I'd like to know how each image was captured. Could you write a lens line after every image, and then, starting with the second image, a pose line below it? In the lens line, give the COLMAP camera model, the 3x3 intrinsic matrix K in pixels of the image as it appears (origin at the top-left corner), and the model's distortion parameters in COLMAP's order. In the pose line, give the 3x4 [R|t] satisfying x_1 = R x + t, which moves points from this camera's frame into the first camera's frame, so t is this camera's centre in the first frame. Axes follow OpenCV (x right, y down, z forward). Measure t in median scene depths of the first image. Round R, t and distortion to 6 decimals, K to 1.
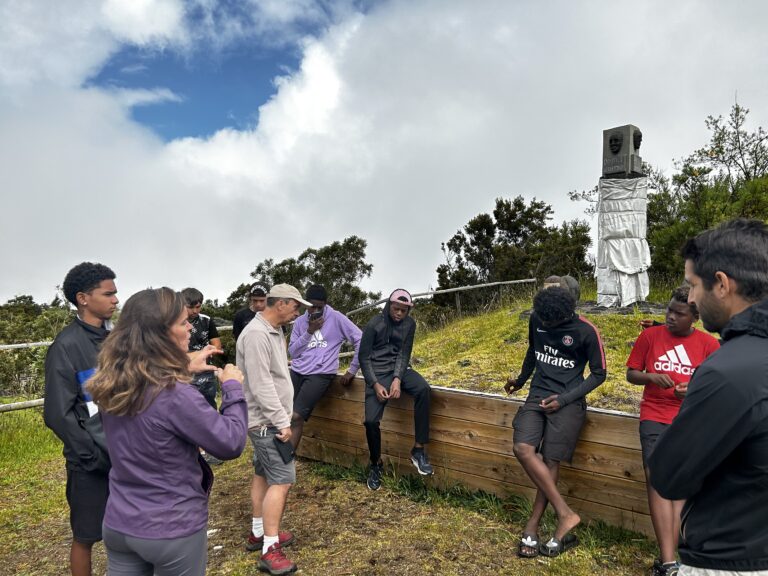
lens RADIAL K [[567.8, 0, 384.0], [0, 567.8, 288.0], [0, 0, 1]] dist [0.021670, -0.007446]
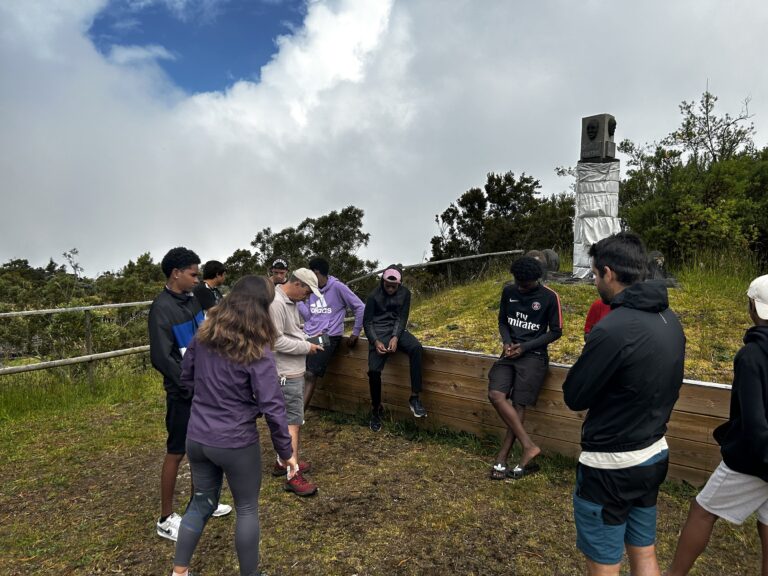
lens RADIAL K [[585.8, 0, 384.0], [0, 585.8, 288.0], [0, 0, 1]] dist [-0.001425, 0.002003]
pose [[0.999936, 0.004440, 0.010431, -0.008491], [-0.005070, 0.998114, 0.061182, -0.015939], [-0.010140, -0.061231, 0.998072, -0.148836]]
